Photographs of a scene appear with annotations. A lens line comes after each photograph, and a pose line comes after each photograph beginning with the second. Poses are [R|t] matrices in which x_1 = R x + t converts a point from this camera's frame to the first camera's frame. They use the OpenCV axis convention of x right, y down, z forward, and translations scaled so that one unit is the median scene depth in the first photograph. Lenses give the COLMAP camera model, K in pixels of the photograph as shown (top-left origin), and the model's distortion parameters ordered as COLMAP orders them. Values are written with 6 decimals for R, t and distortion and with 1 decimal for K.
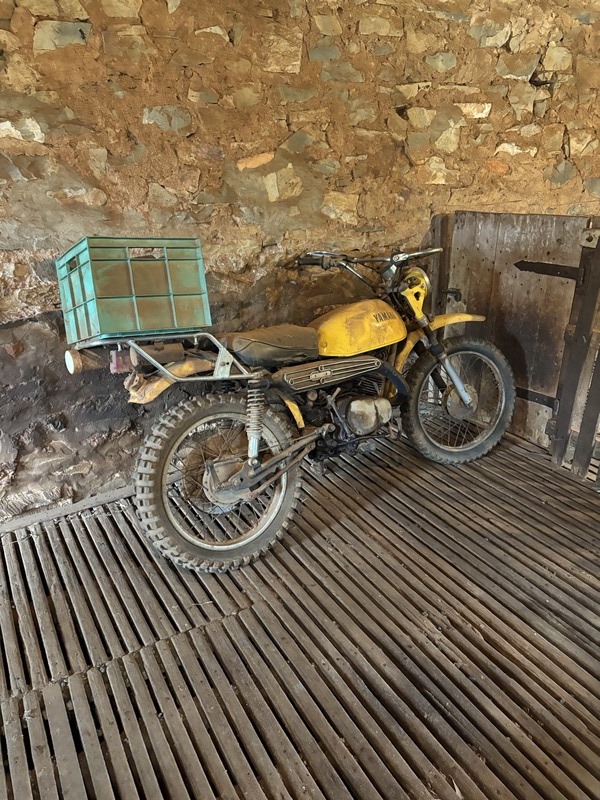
lens RADIAL K [[605.0, 0, 298.3], [0, 605.0, 400.1], [0, 0, 1]] dist [0.041614, -0.019936]
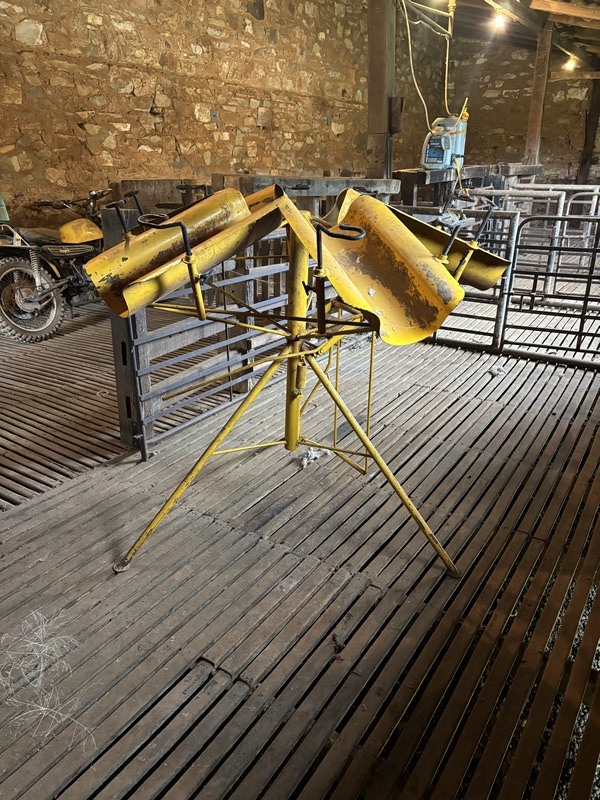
lens RADIAL K [[605.0, 0, 299.9], [0, 605.0, 402.6], [0, 0, 1]] dist [0.041614, -0.019936]
pose [[0.890010, -0.161859, 0.426244, -0.176059], [0.166028, 0.985734, 0.027644, 0.437774], [-0.424637, 0.046165, 0.904186, -0.973928]]
